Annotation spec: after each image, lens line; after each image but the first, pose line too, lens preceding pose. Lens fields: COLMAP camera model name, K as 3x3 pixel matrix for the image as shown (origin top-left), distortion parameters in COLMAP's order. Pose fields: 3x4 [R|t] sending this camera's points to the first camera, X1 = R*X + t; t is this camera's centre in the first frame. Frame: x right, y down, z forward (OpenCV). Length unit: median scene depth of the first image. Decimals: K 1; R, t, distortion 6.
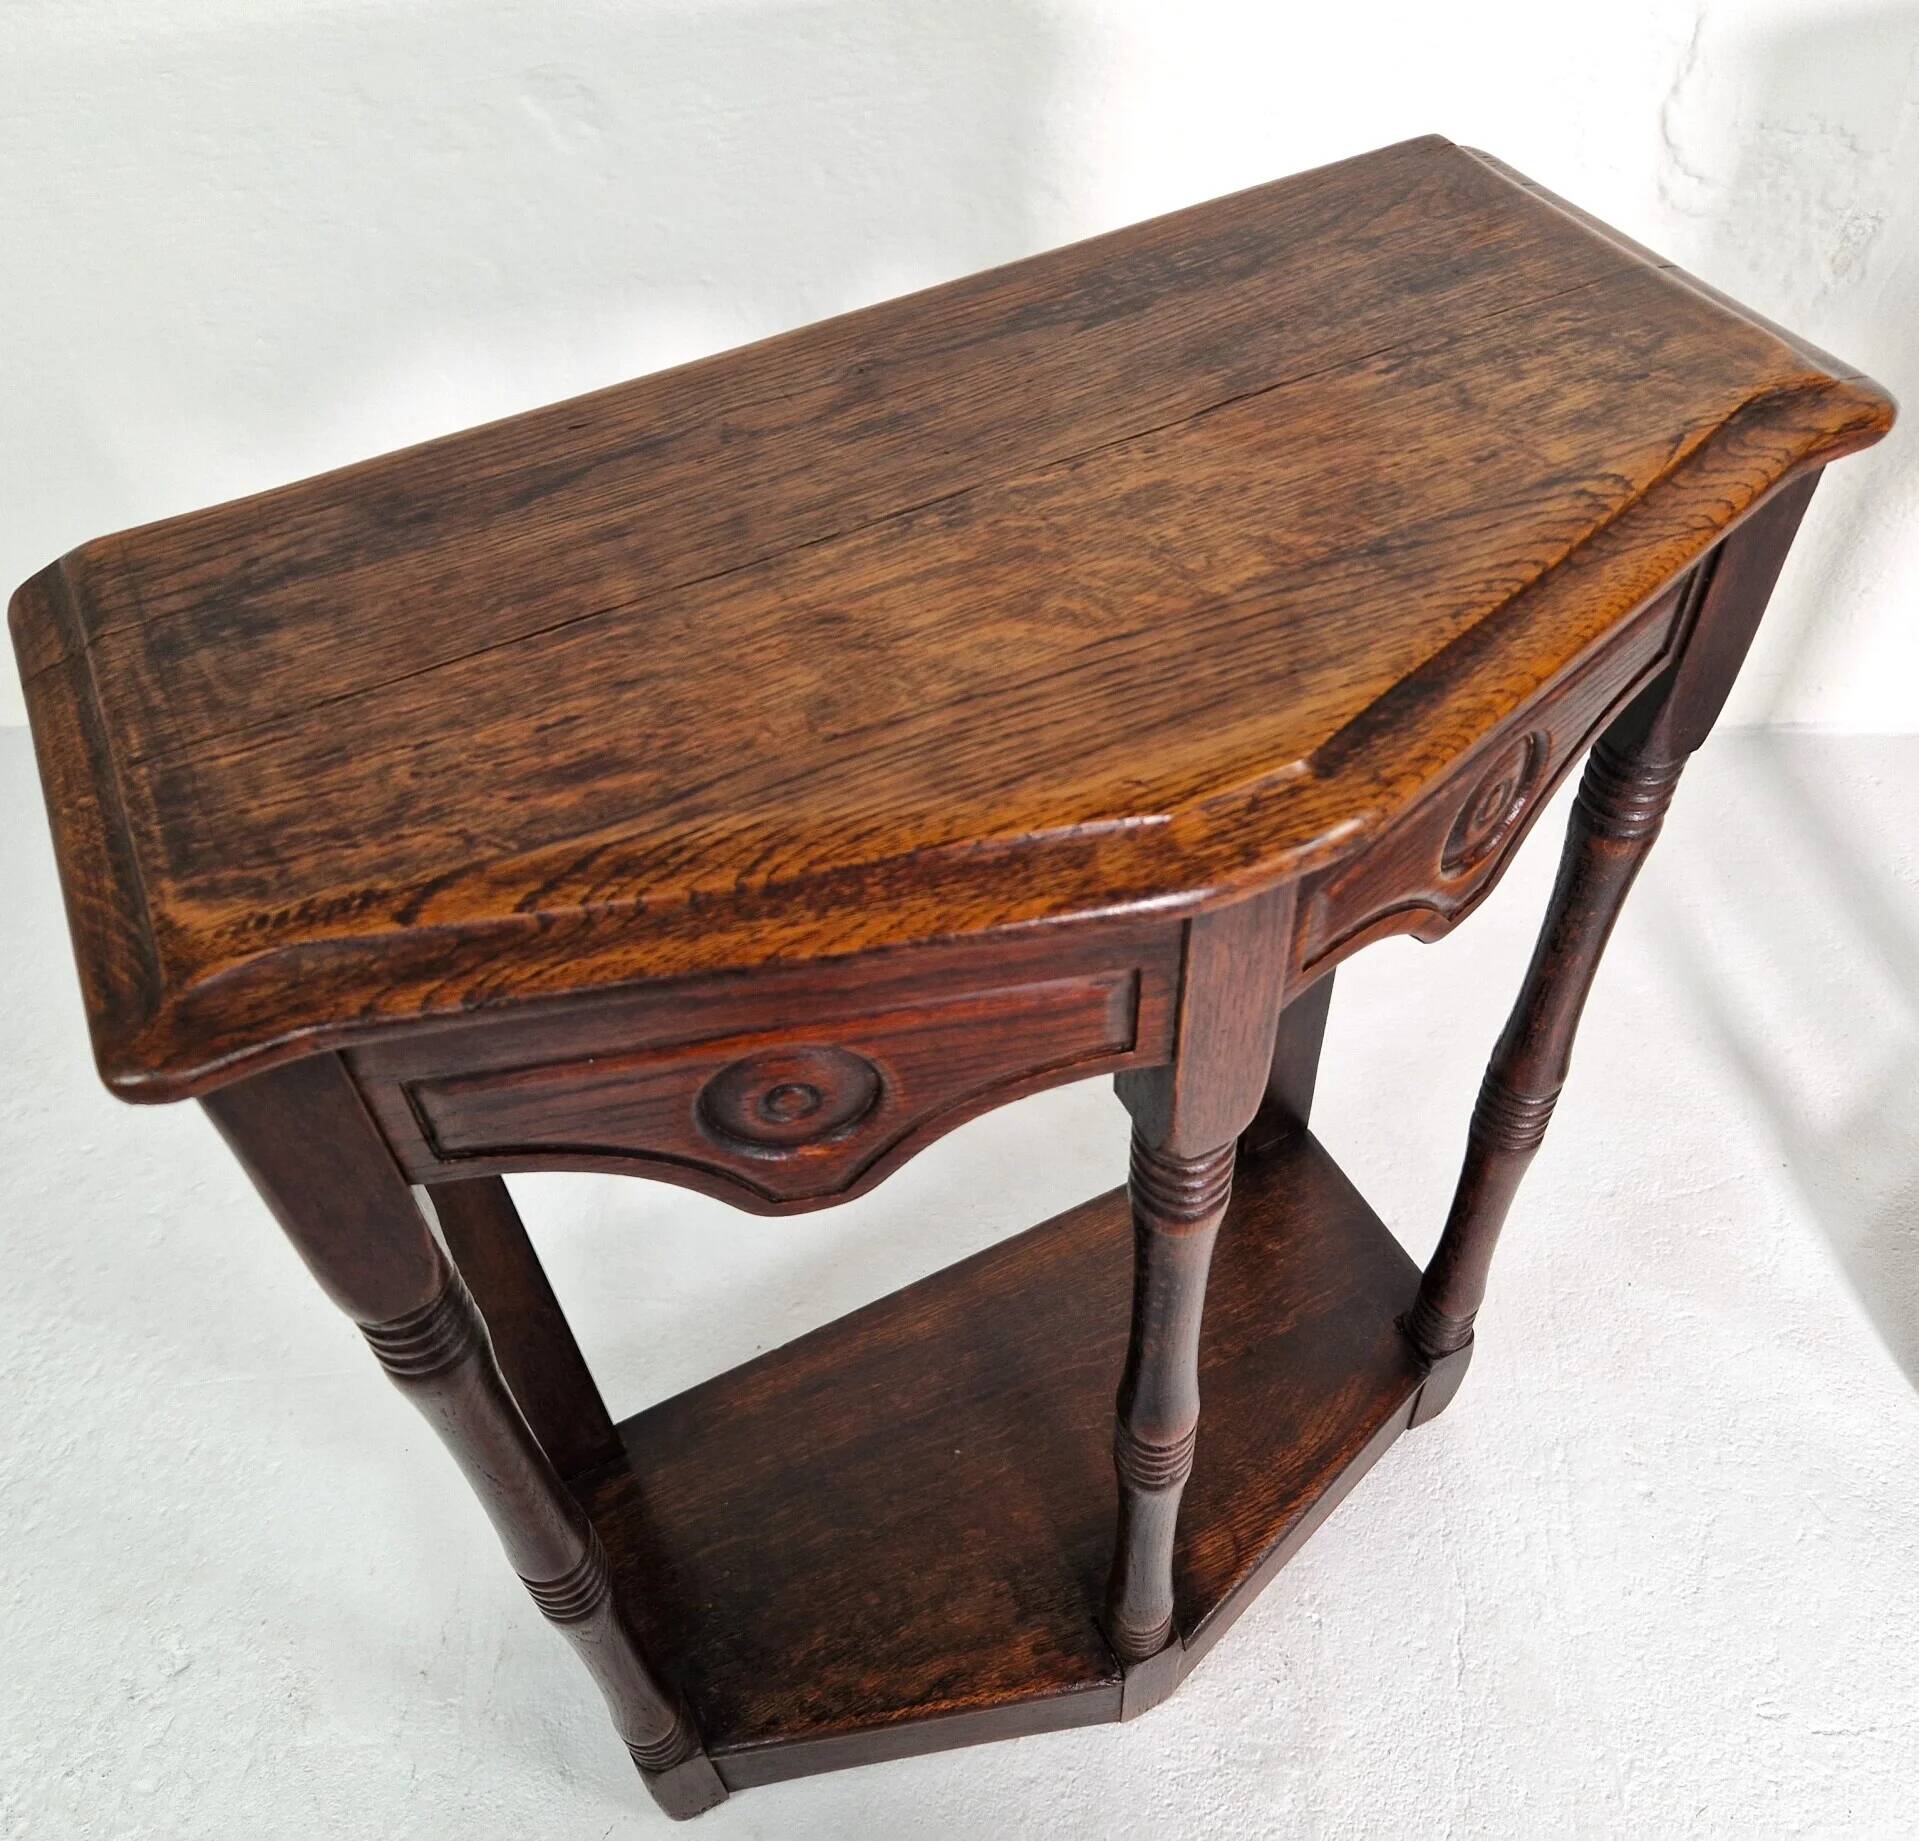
lens RADIAL K [[1678.0, 0, 951.2], [0, 1678.0, 947.0], [0, 0, 1]] dist [0.059365, -0.062641]
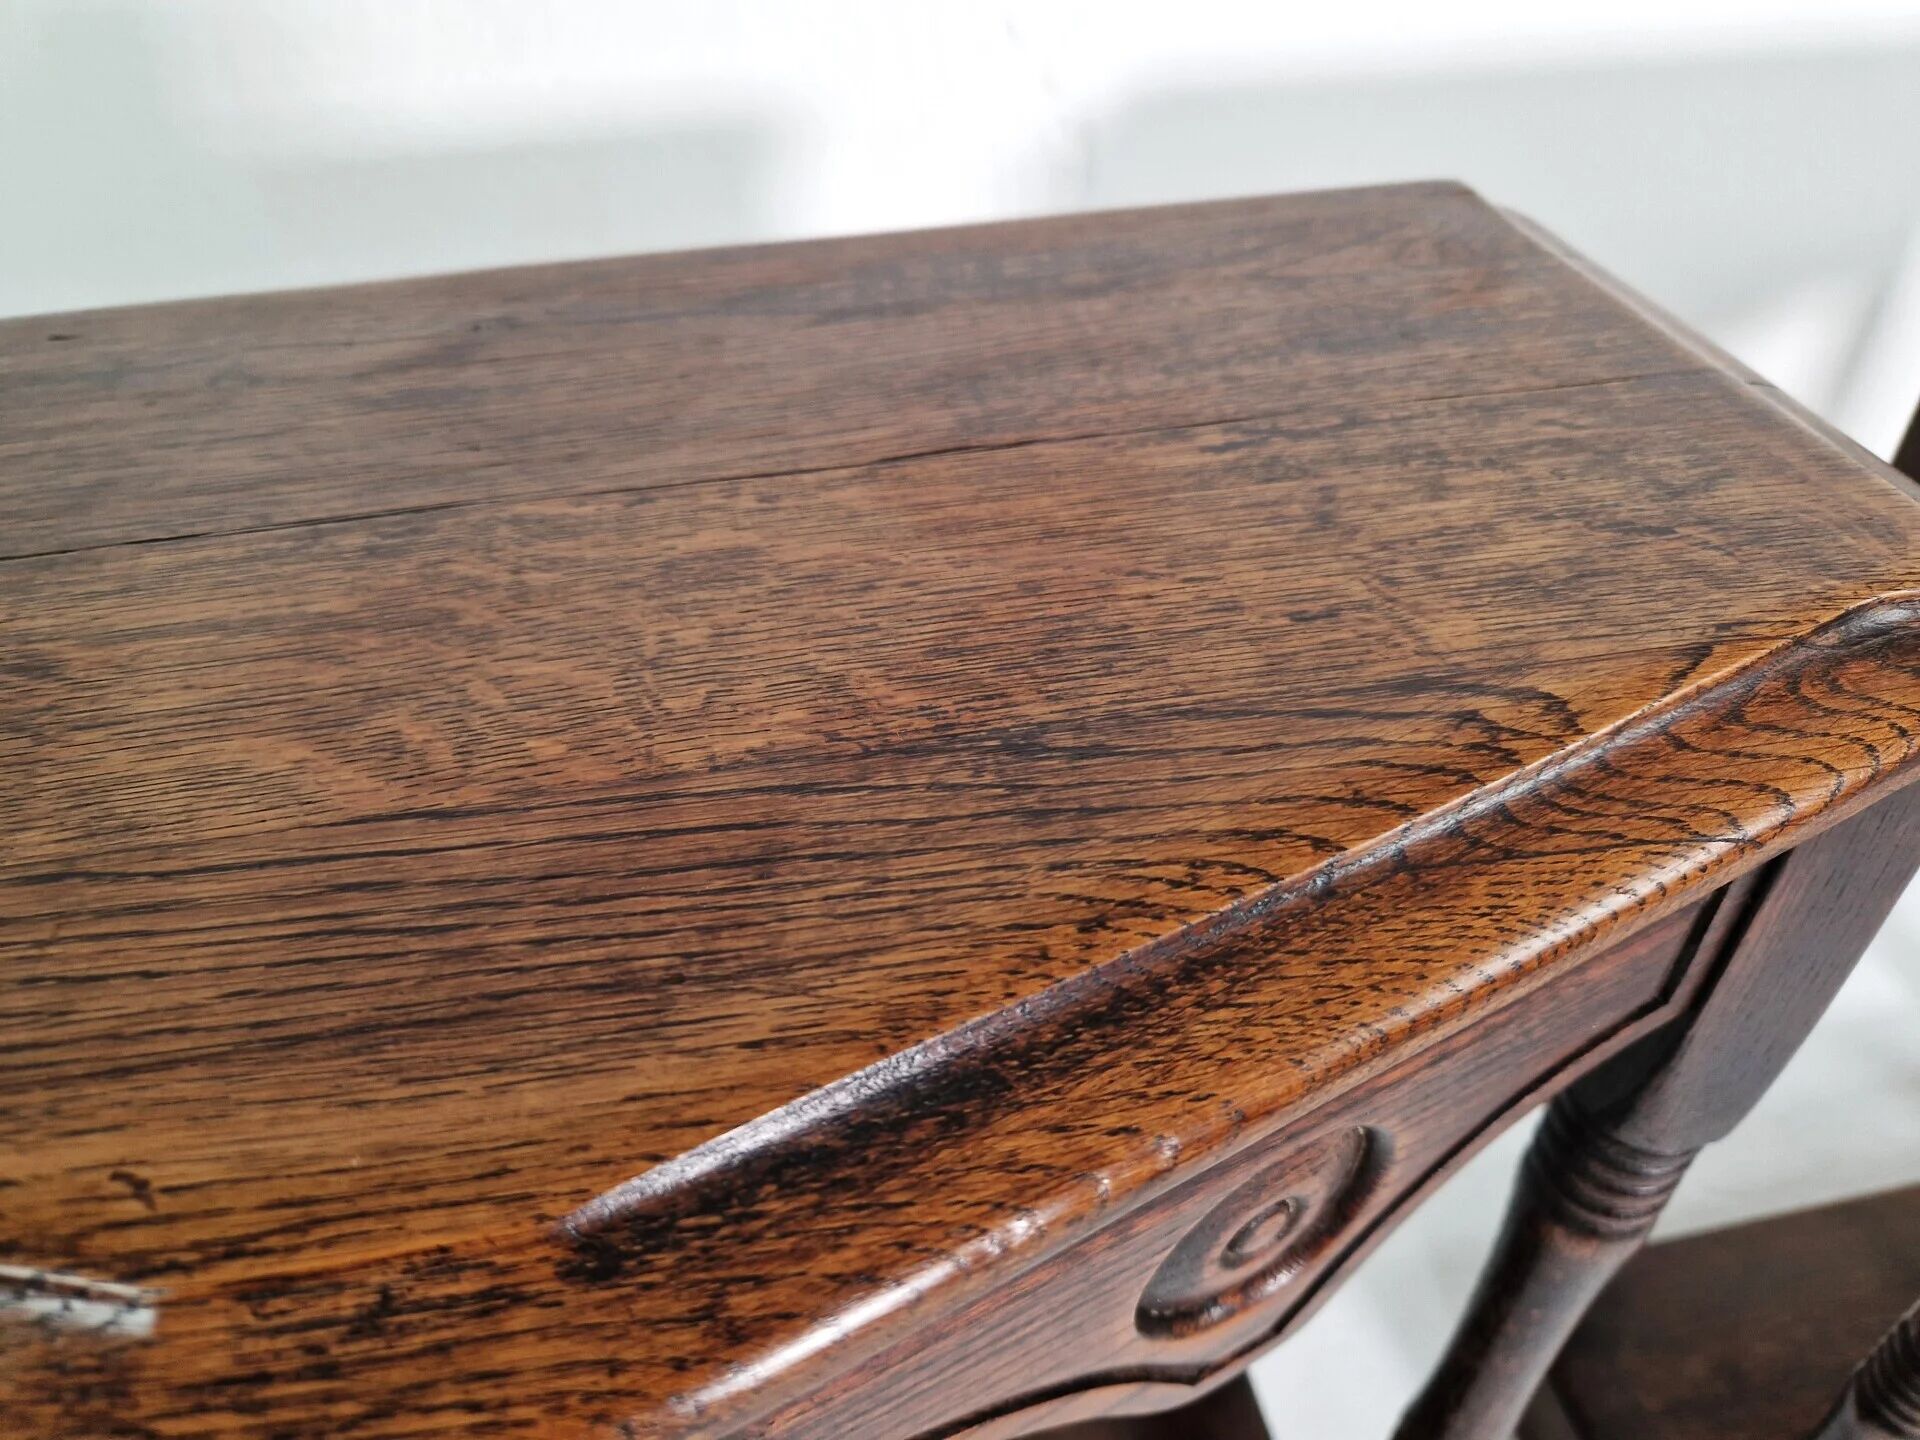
lens RADIAL K [[1358.8, 0, 960.0], [0, 1358.8, 720.0], [0, 0, 1]] dist [0.040669, -0.066996]
pose [[0.965505, 0.197599, -0.169573, 0.284364], [-0.220838, 0.966443, -0.131222, -0.174694], [0.137953, 0.164144, 0.976742, 0.565347]]
